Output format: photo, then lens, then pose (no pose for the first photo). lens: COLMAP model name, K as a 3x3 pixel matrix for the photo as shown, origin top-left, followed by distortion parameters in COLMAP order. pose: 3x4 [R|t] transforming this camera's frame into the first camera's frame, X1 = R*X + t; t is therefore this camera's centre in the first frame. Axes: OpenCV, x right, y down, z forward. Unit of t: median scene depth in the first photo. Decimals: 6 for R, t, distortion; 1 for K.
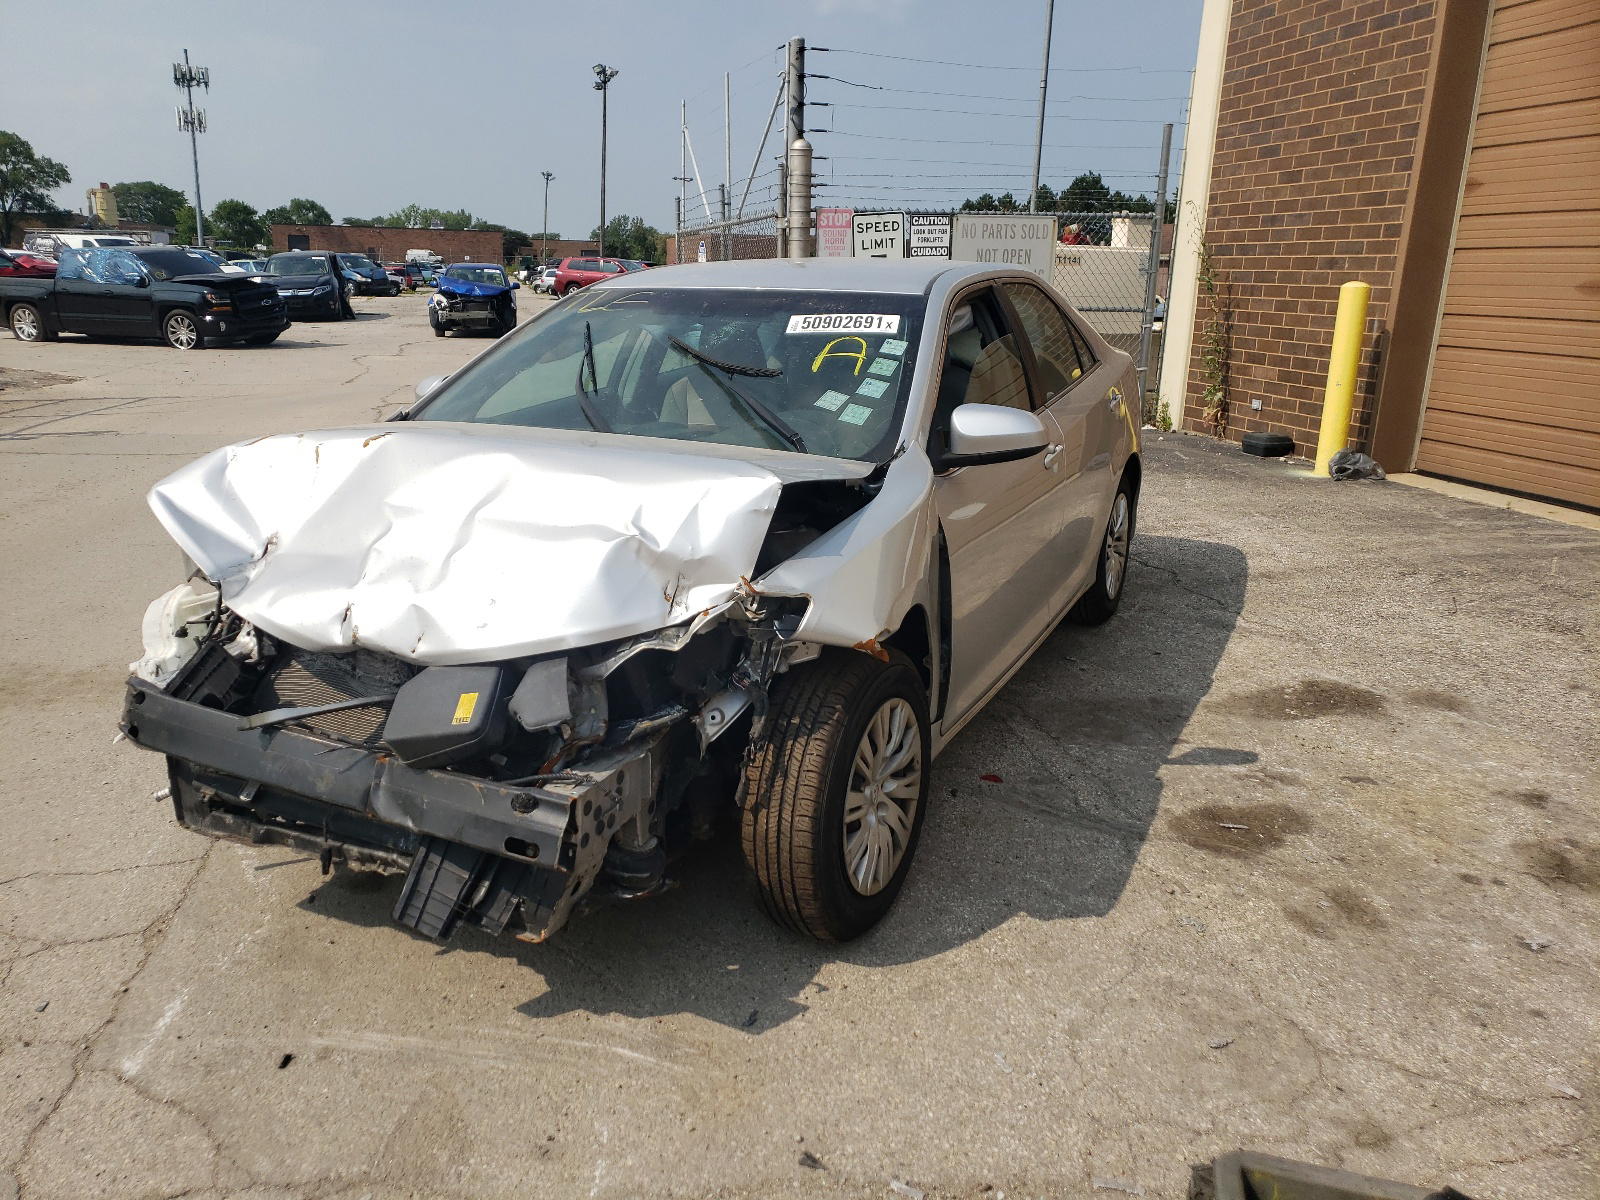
lens RADIAL K [[1293.7, 0, 844.9], [0, 1293.7, 569.0], [0, 0, 1]] dist [0.015868, 0.002157]
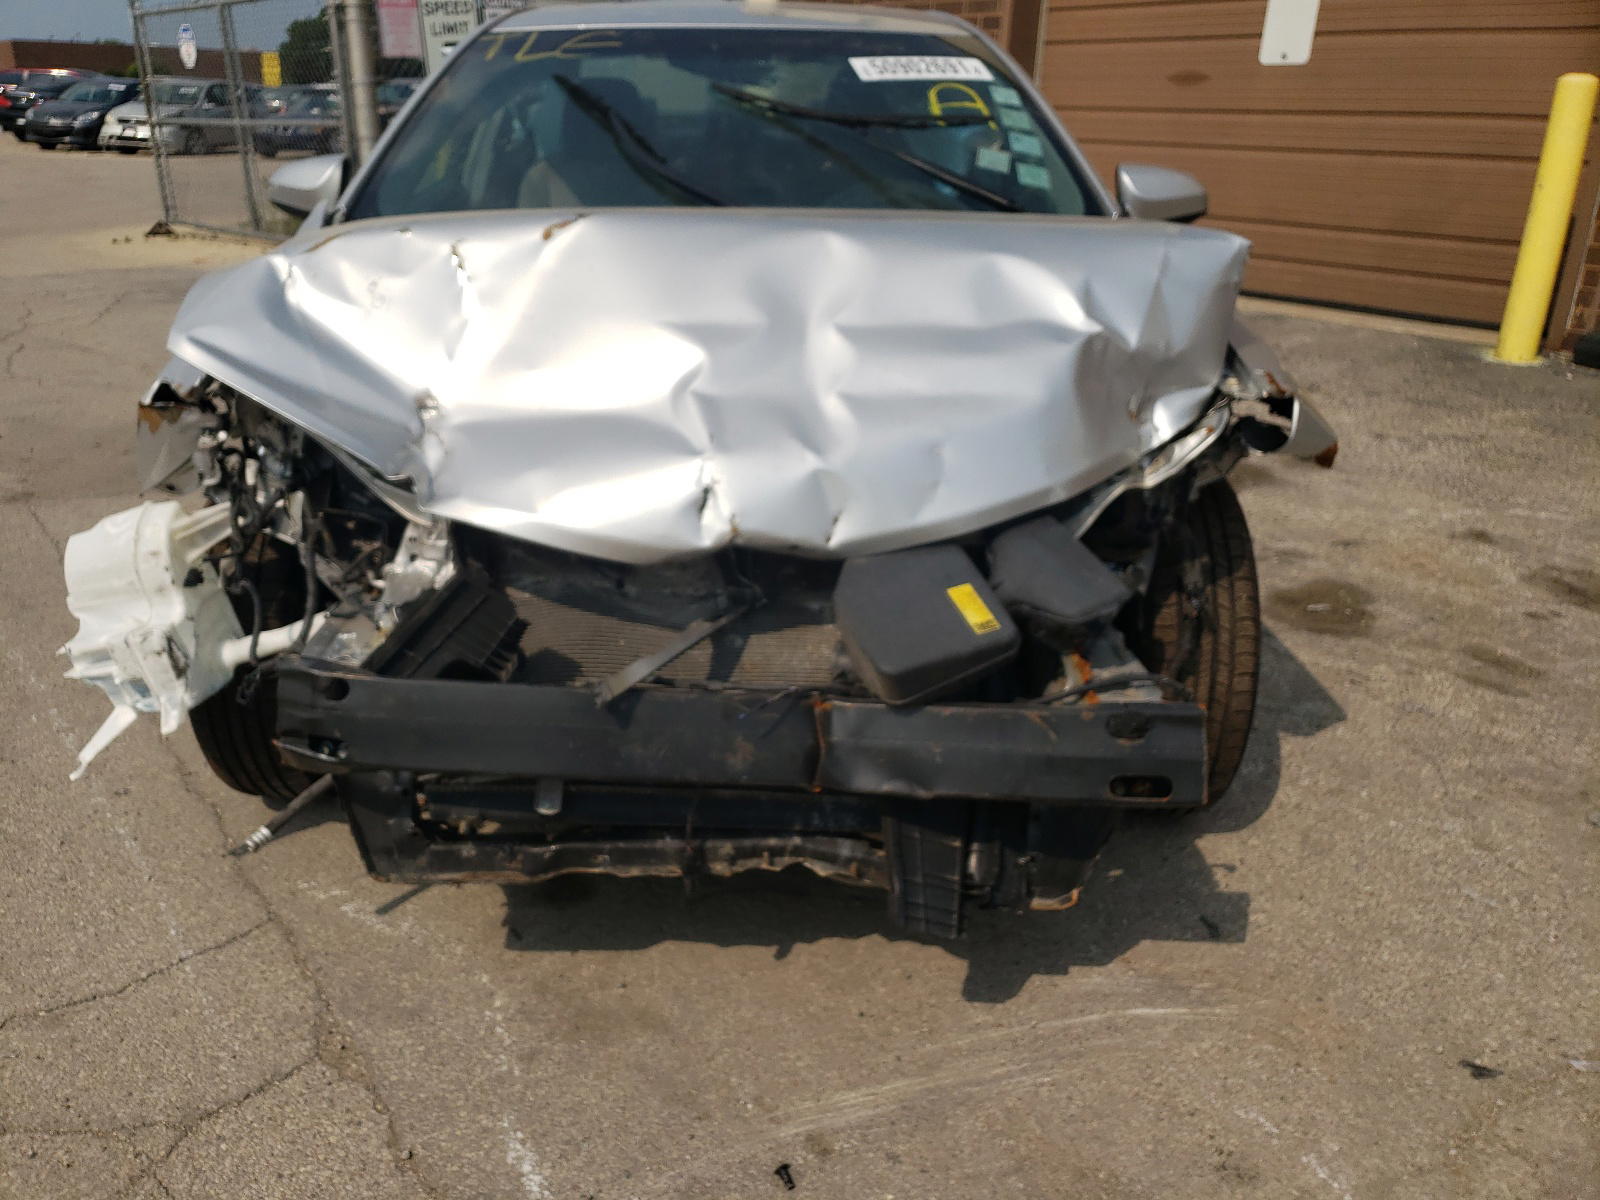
lens RADIAL K [[1252.6, 0, 803.5], [0, 1252.6, 594.8], [0, 0, 1]] dist [0.128500, -0.192661]
pose [[0.899468, -0.160709, 0.406361, -0.549236], [0.099257, 0.980749, 0.168167, -0.016627], [-0.425564, -0.110927, 0.898104, 0.383452]]
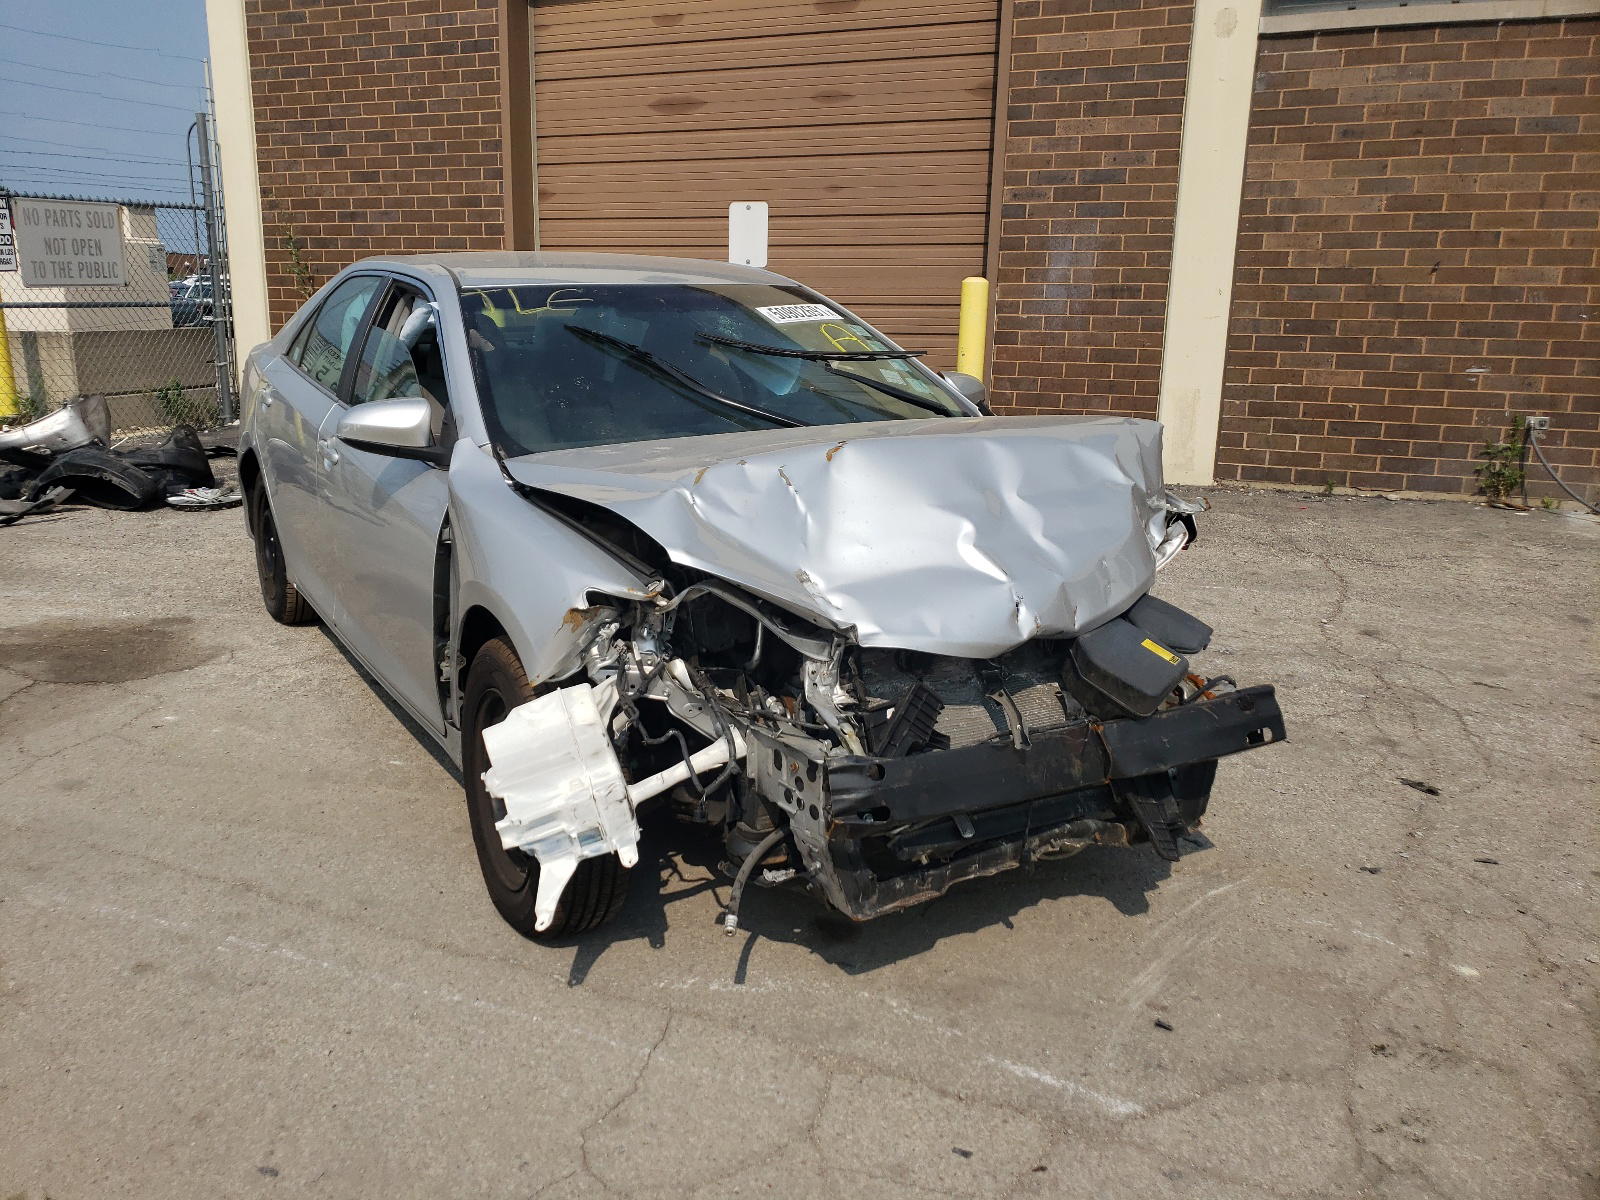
lens RADIAL K [[1206.0, 0, 790.7], [0, 1206.0, 512.4], [0, 0, 1]] dist [0.025623, -0.005059]
pose [[0.561113, -0.173257, 0.809404, -1.129800], [0.190024, 0.978695, 0.077762, -0.134997], [-0.805632, 0.110173, 0.582081, 0.538892]]
